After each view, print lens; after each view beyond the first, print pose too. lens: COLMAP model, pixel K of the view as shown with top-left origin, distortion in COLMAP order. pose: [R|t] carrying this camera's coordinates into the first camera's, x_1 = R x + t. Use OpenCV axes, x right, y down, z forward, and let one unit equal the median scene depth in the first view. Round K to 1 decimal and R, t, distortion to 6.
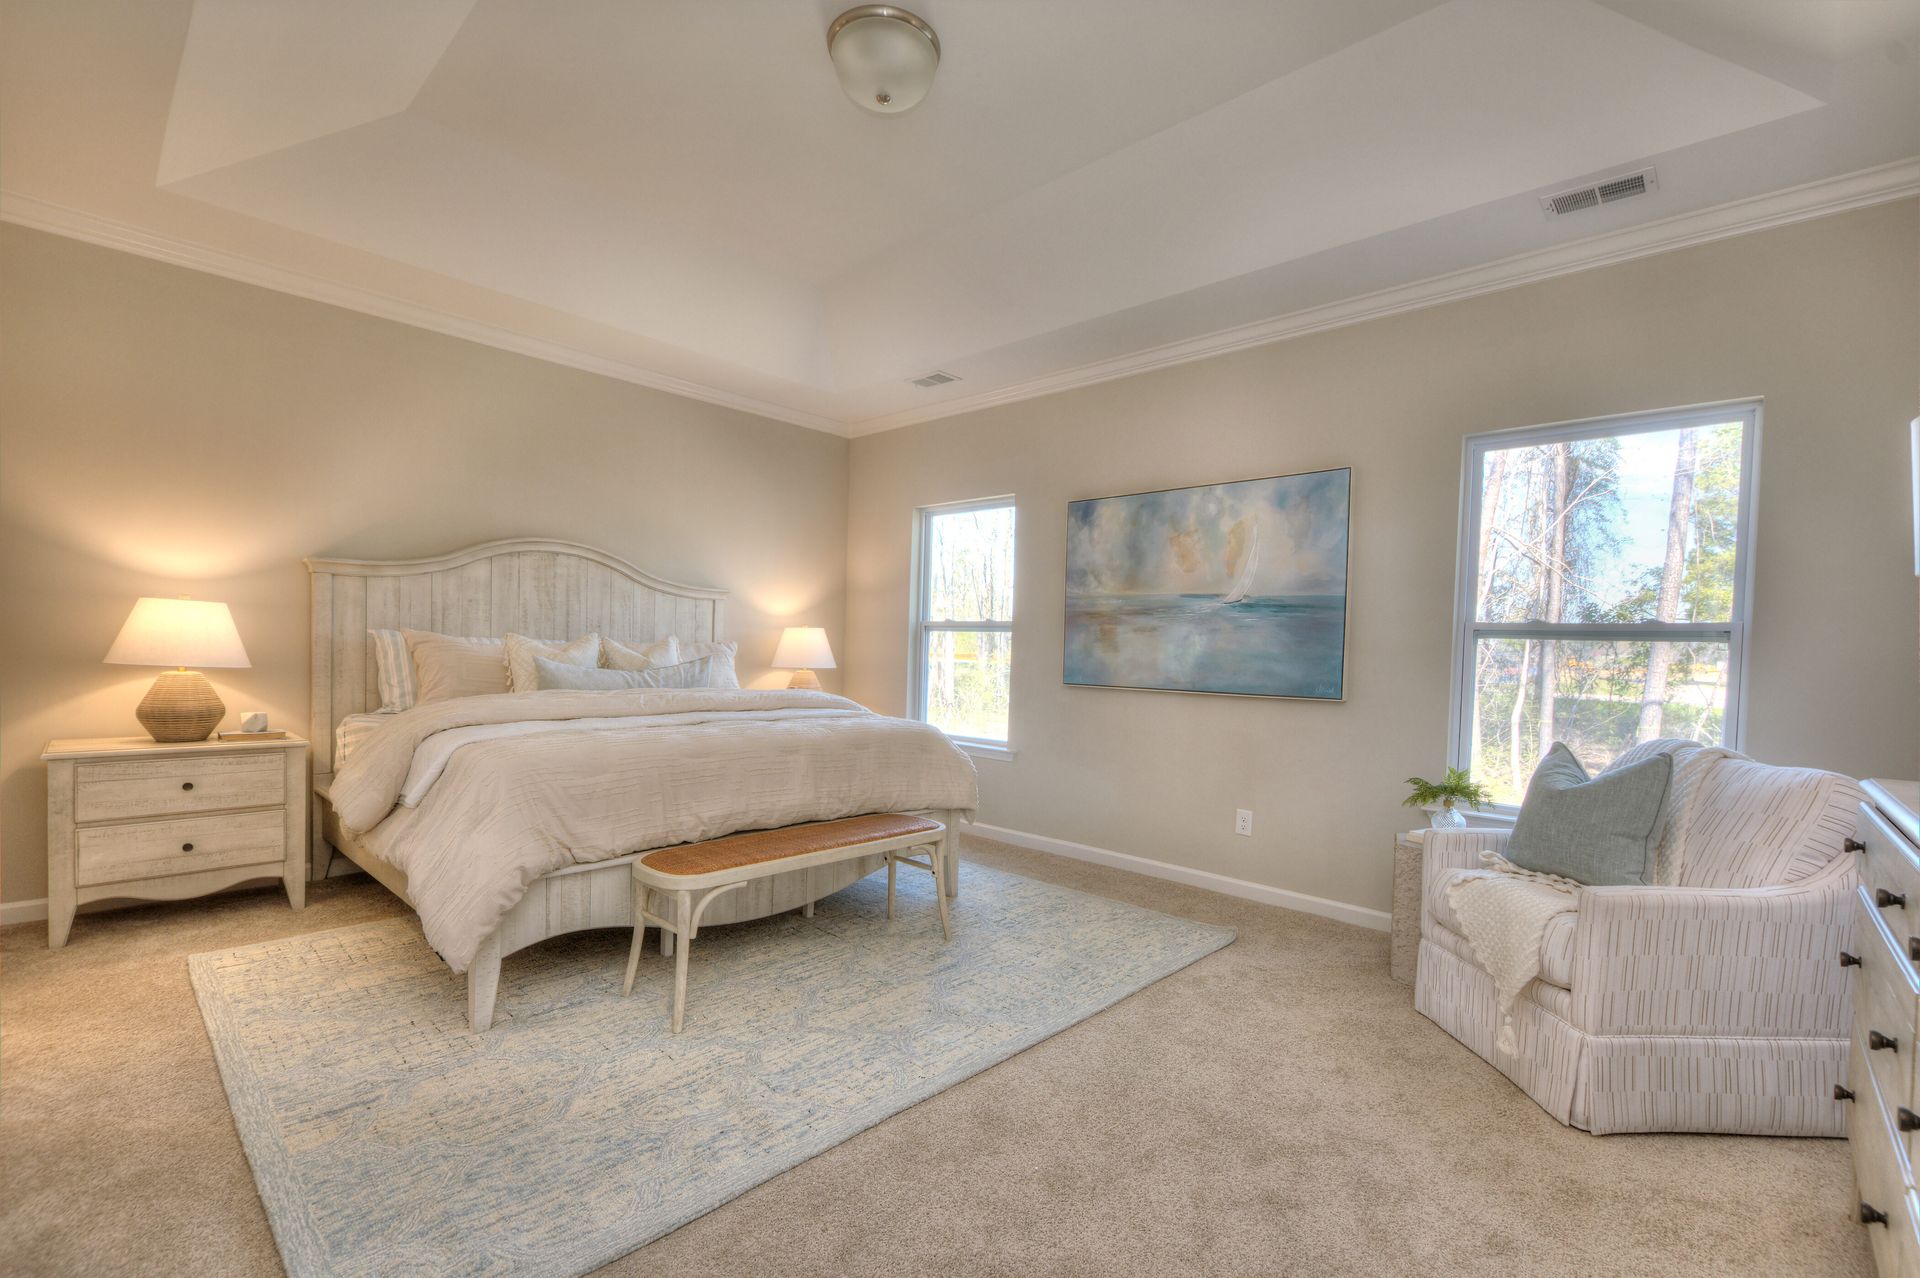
lens RADIAL K [[835.5, 0, 955.2], [0, 835.5, 639.0], [0, 0, 1]] dist [0.003861, 0.000291]
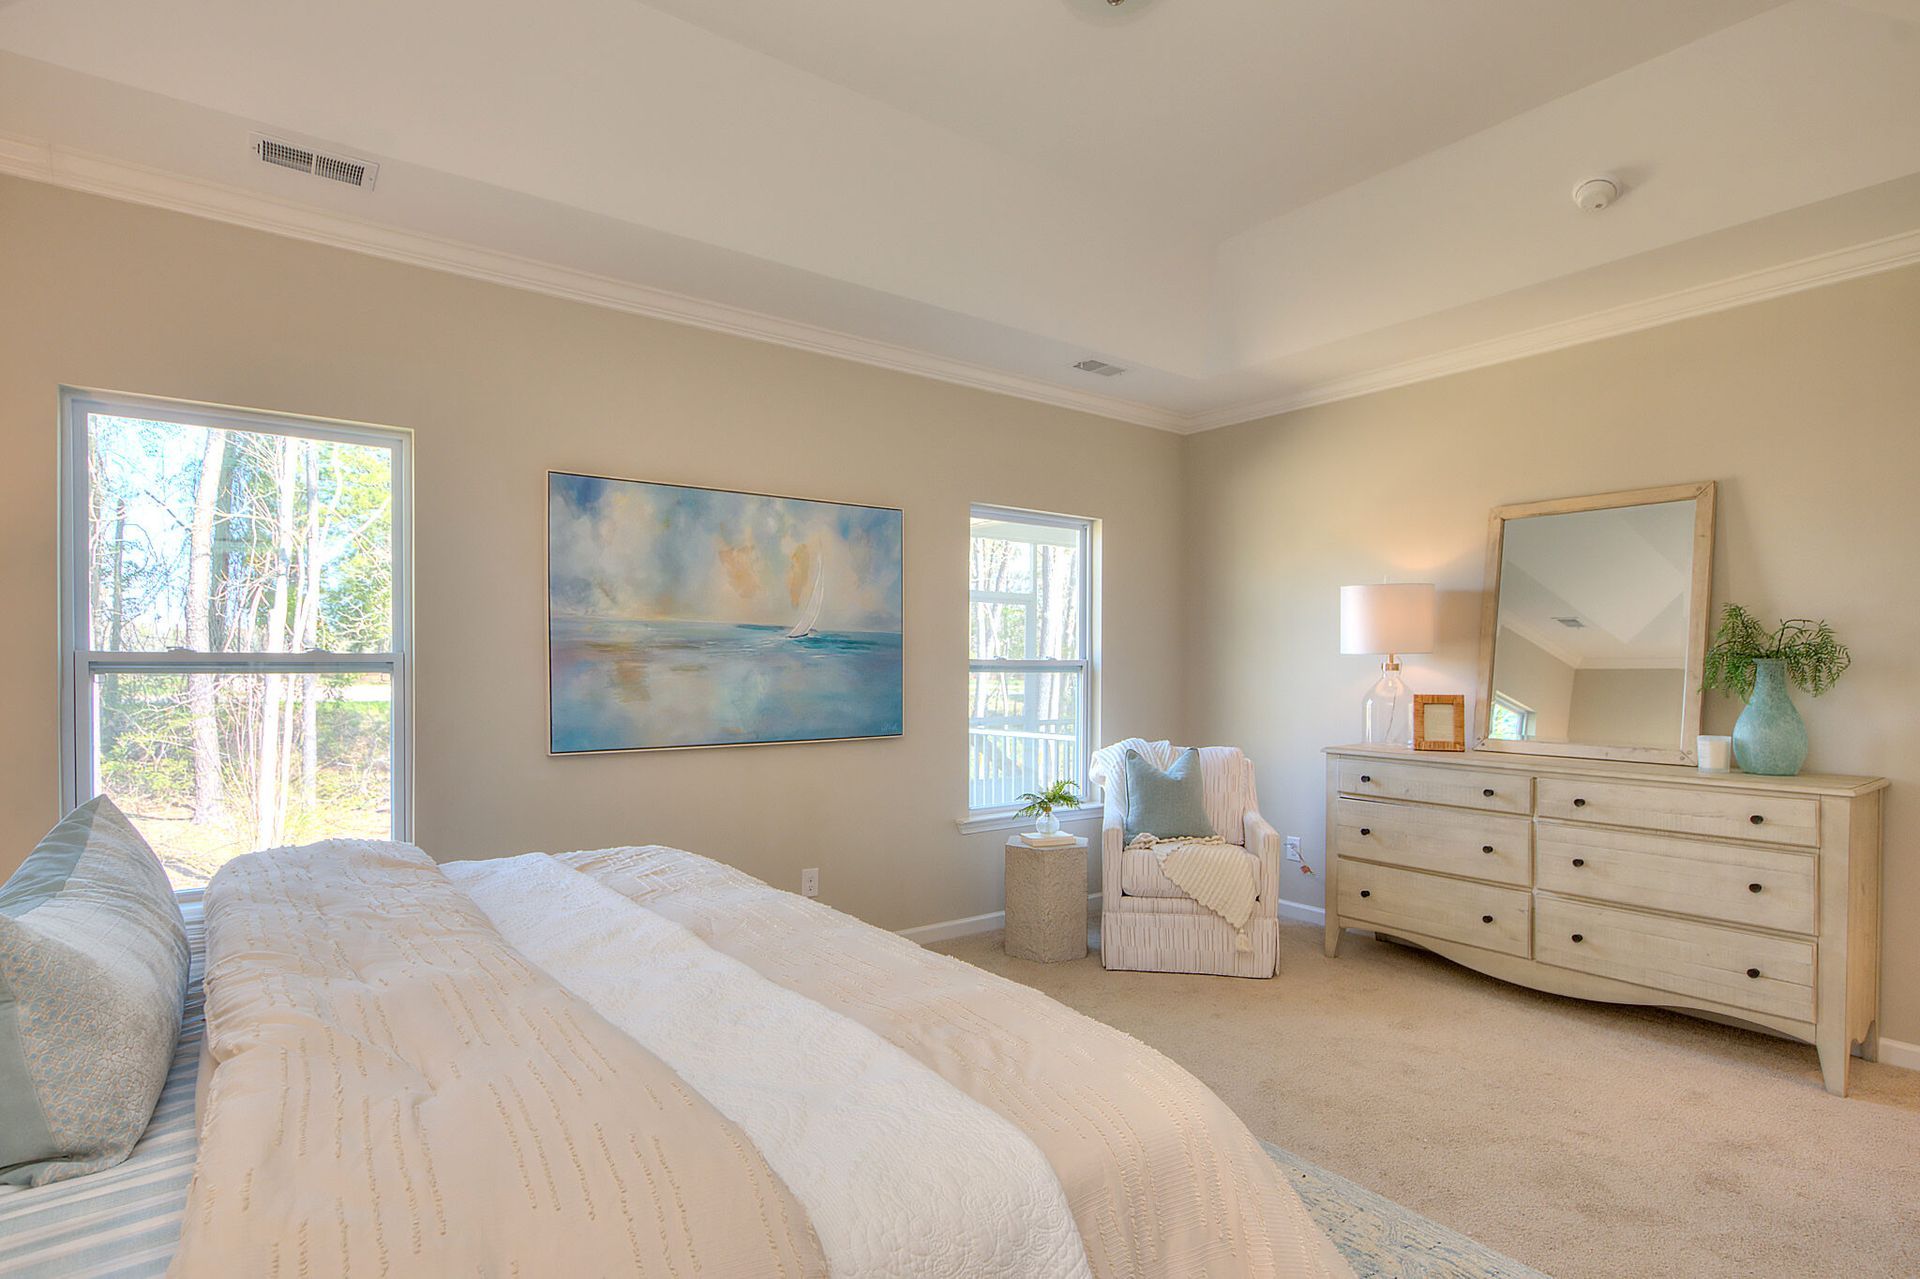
lens RADIAL K [[1036.5, 0, 955.7], [0, 1036.5, 649.4], [0, 0, 1]] dist [0.002559, 0.000530]
pose [[0.161148, 0.007550, 0.986901, -0.670207], [0.012845, 0.999870, -0.009747, -0.016606], [-0.986847, 0.014247, 0.161030, 0.625974]]
